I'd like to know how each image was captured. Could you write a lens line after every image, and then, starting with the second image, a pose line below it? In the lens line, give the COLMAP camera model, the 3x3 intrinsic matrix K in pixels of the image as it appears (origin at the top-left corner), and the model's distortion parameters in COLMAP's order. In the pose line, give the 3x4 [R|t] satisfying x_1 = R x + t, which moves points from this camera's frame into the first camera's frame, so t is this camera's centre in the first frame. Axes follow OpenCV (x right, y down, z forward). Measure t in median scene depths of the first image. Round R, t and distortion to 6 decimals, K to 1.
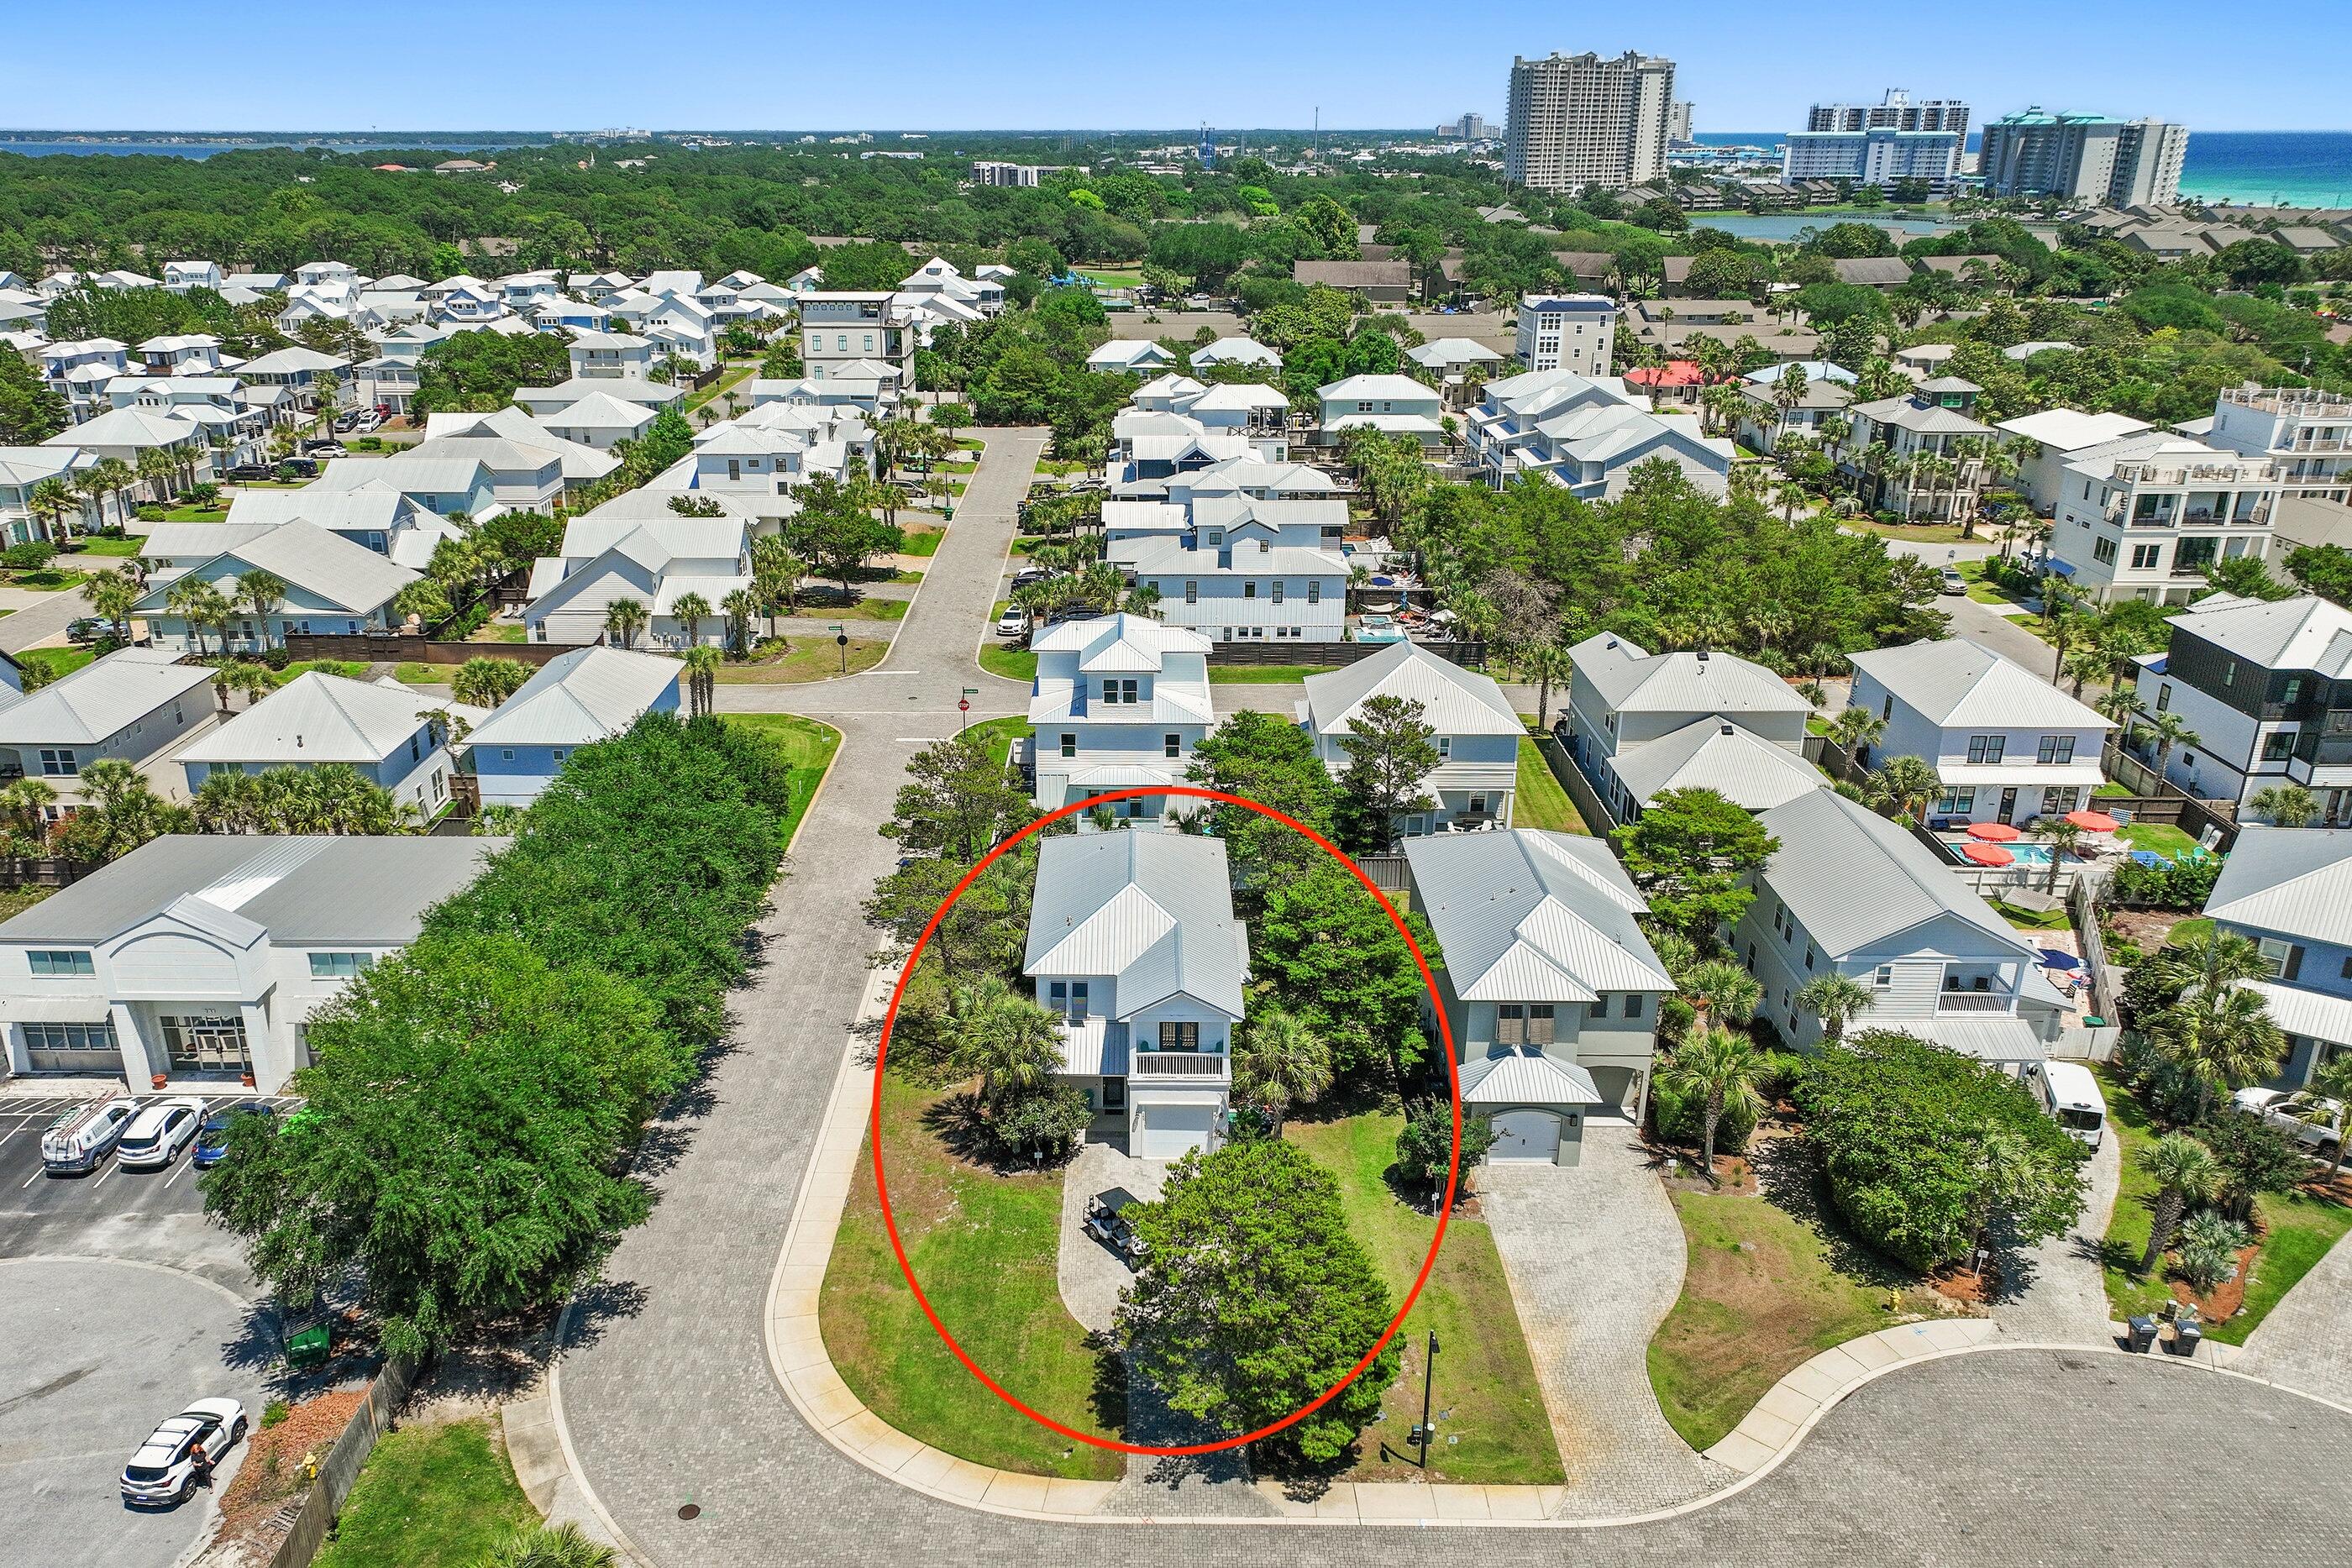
lens RADIAL K [[1817.3, 0, 1124.8], [0, 1817.3, 885.0], [0, 0, 1]] dist [-0.001835, 0.014222]
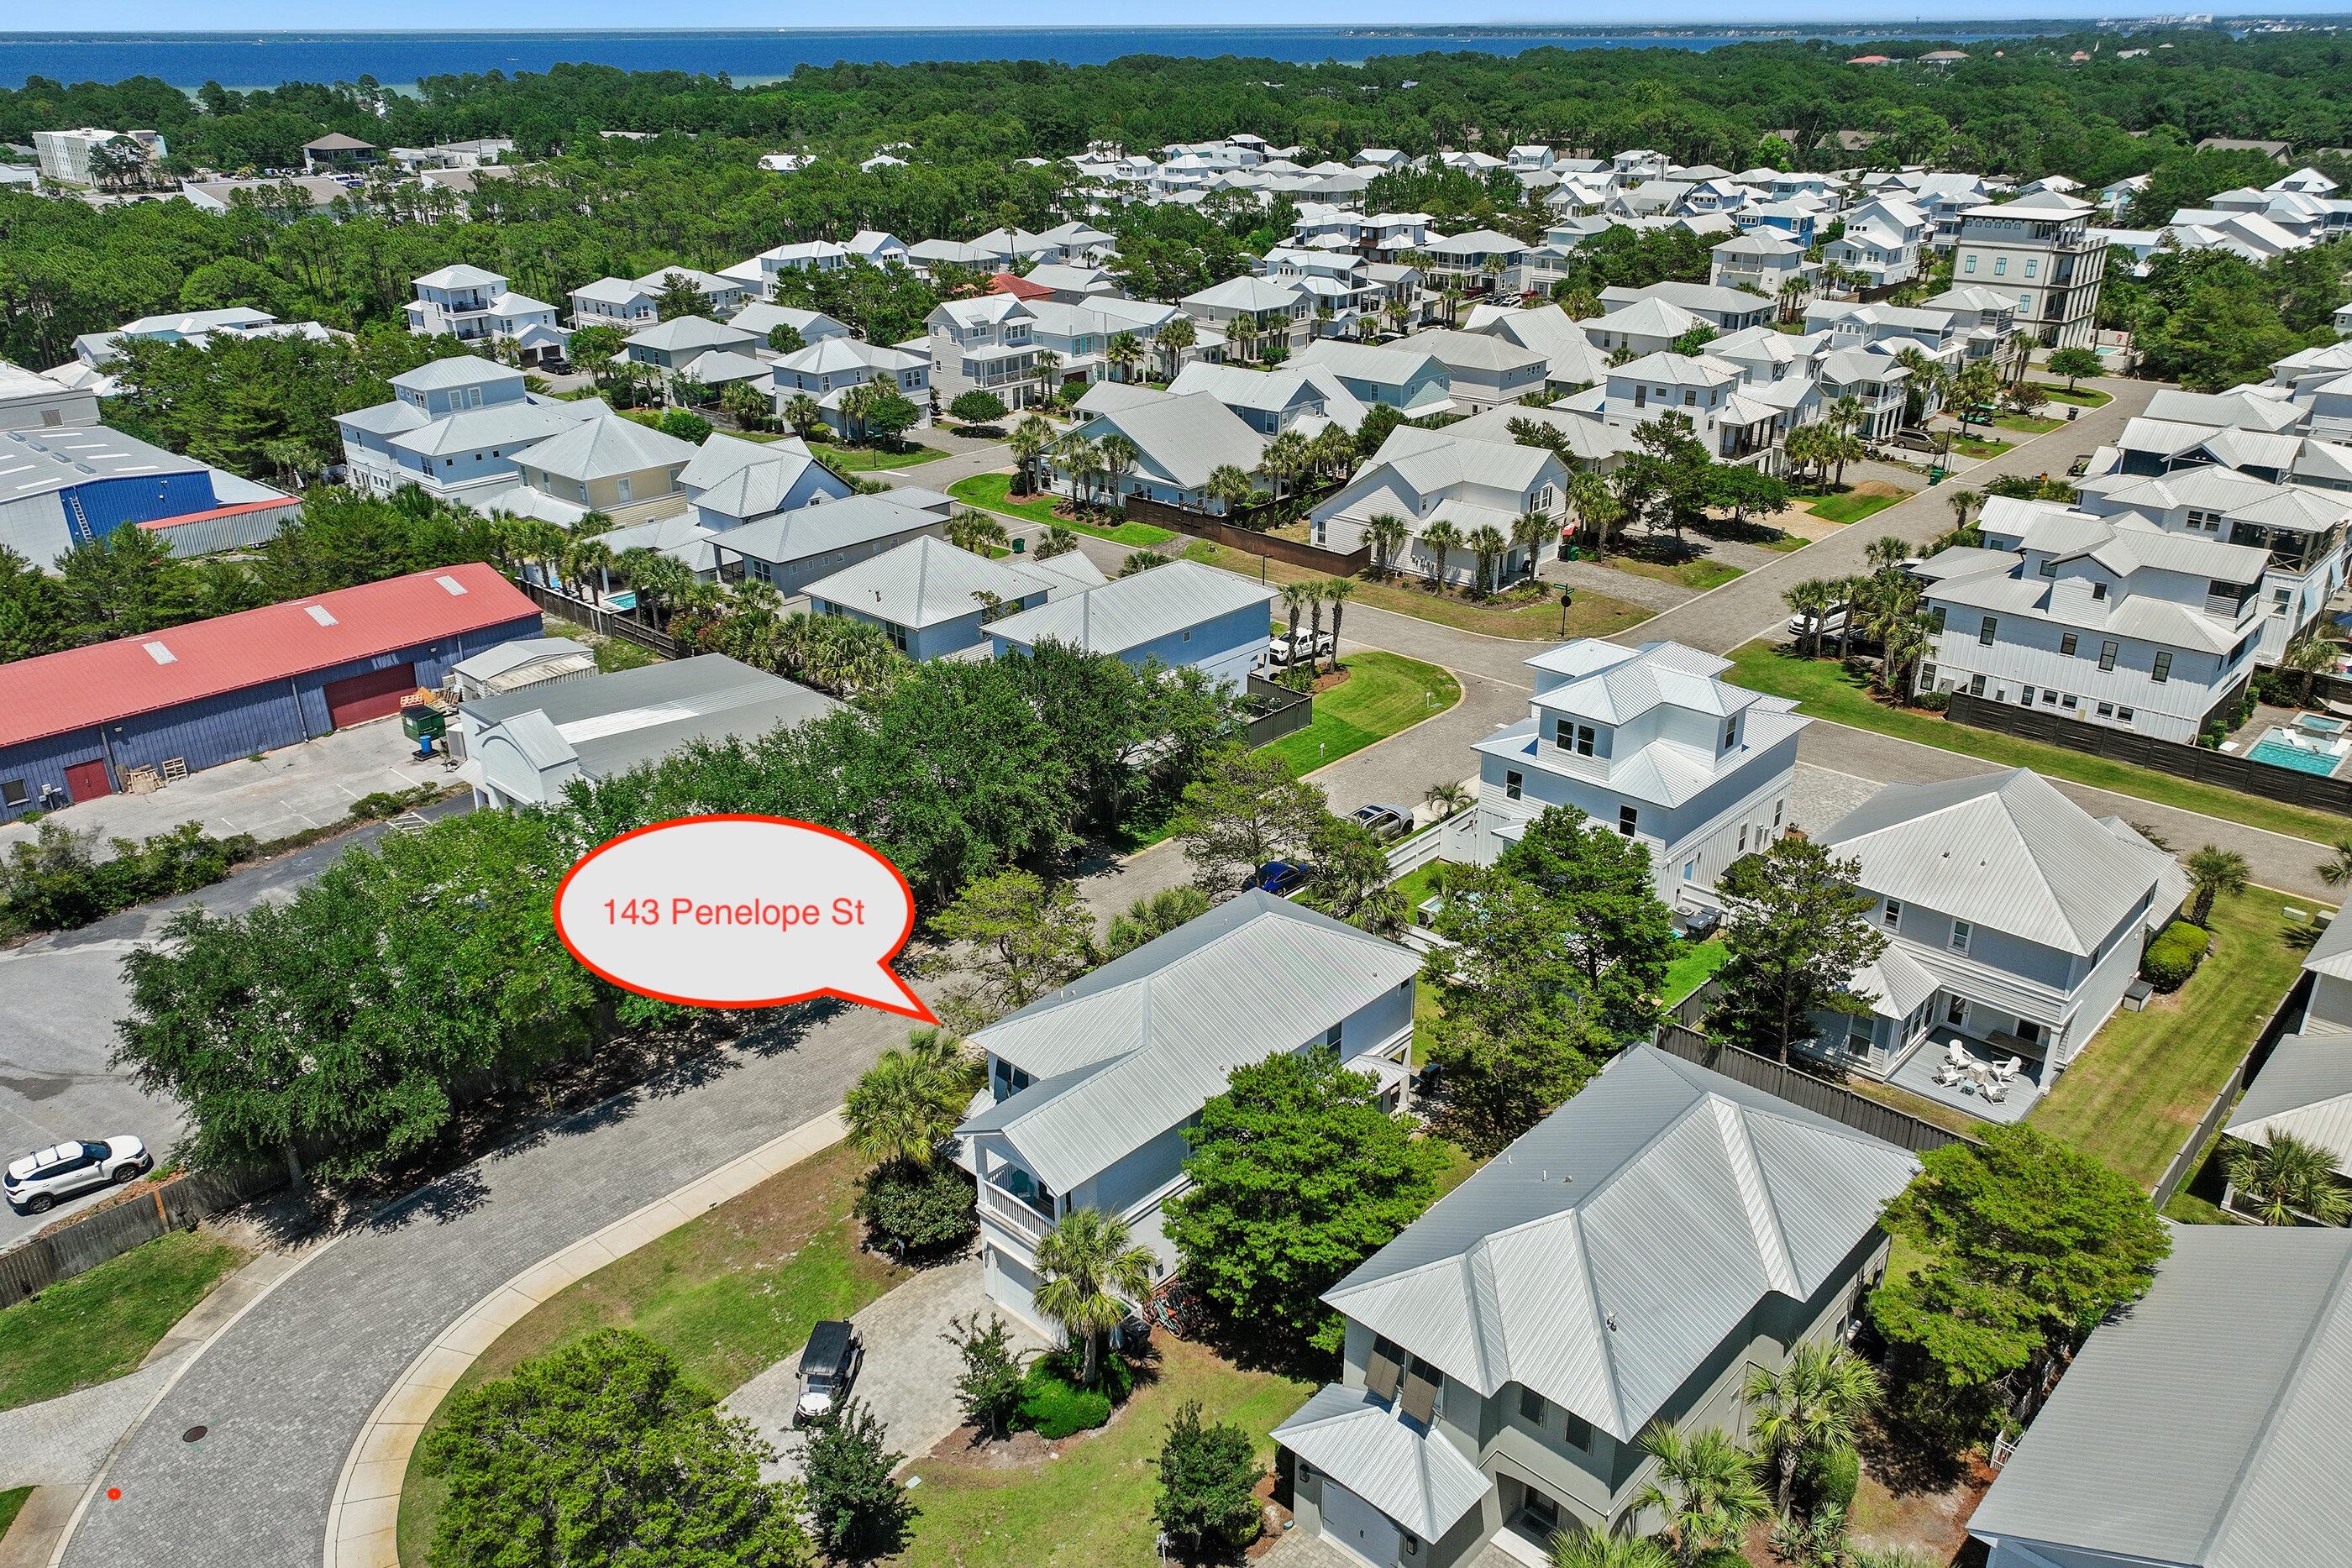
lens RADIAL K [[1730.9, 0, 1180.8], [0, 1730.9, 778.0], [0, 0, 1]] dist [0.003807, 0.004449]
pose [[0.734093, 0.263878, -0.625680, 0.261910], [-0.252349, 0.961431, 0.109406, -0.096503], [0.630418, 0.077576, 0.772370, 0.228690]]
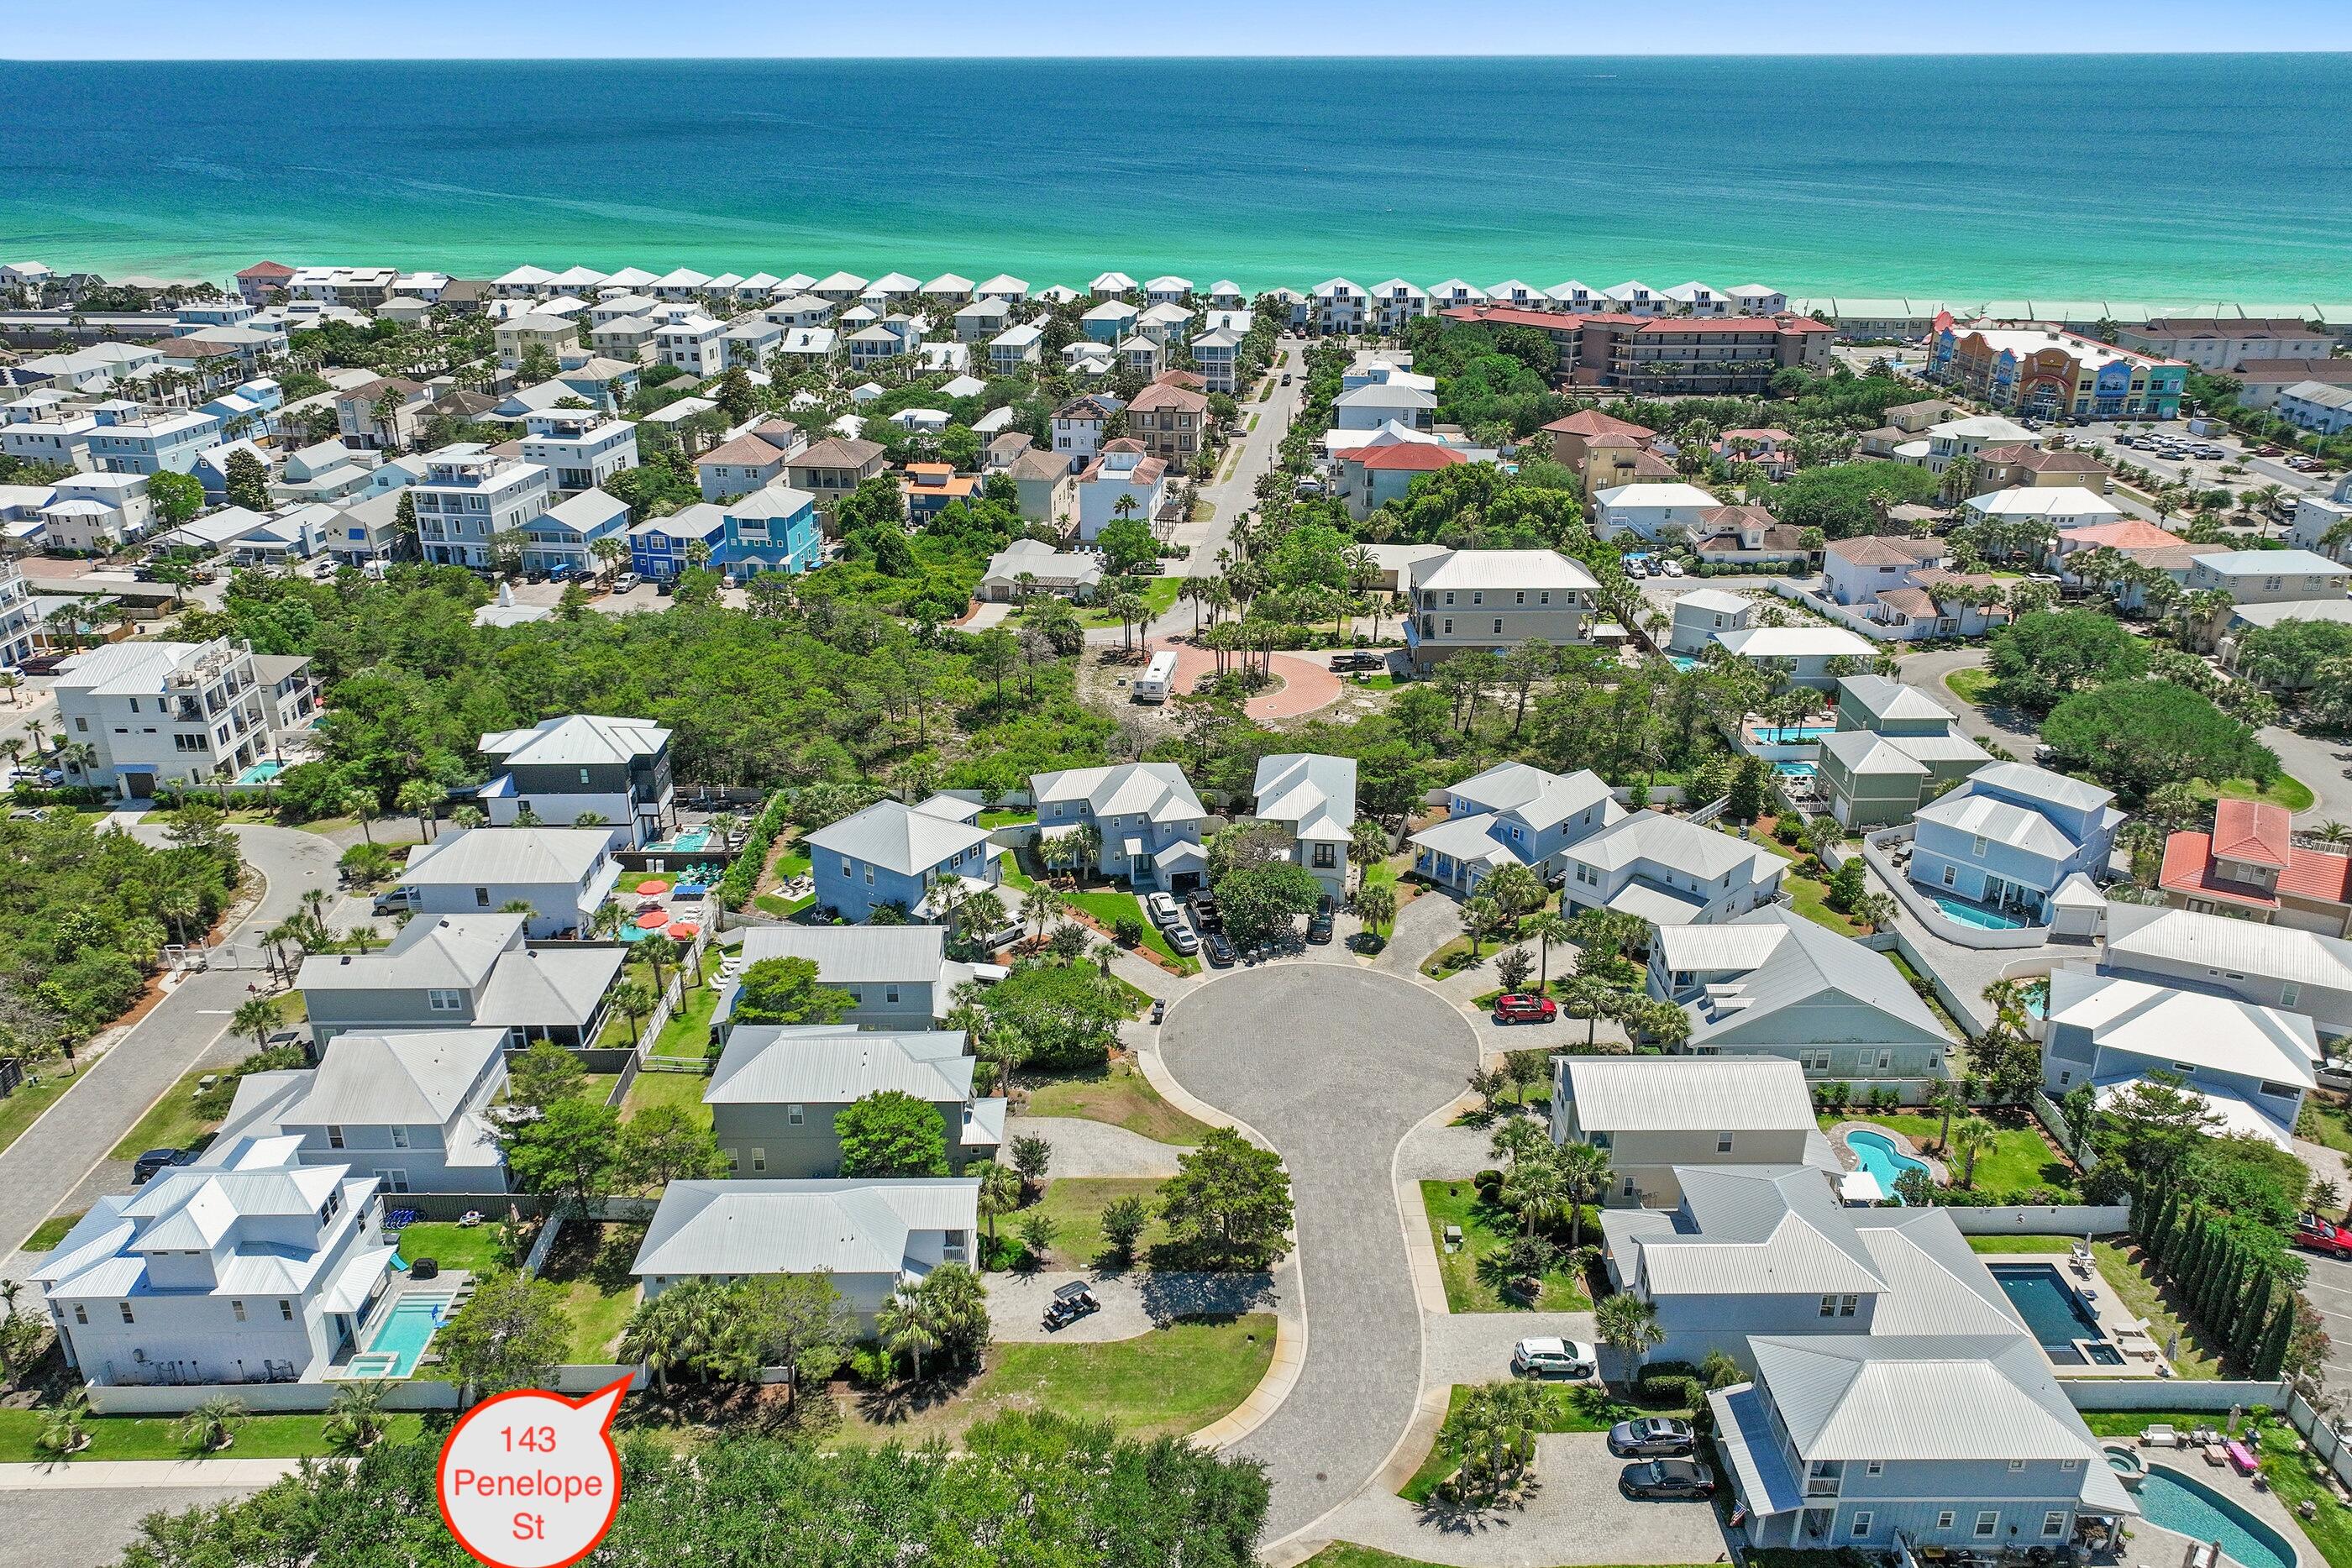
lens RADIAL K [[1730.9, 0, 1191.5], [0, 1730.9, 768.5], [0, 0, 1]] dist [0.003807, 0.004449]
pose [[-0.032691, -0.379467, 0.924627, -0.610824], [0.380739, 0.850638, 0.362563, -0.360249], [-0.924105, 0.363894, 0.116670, 0.265032]]
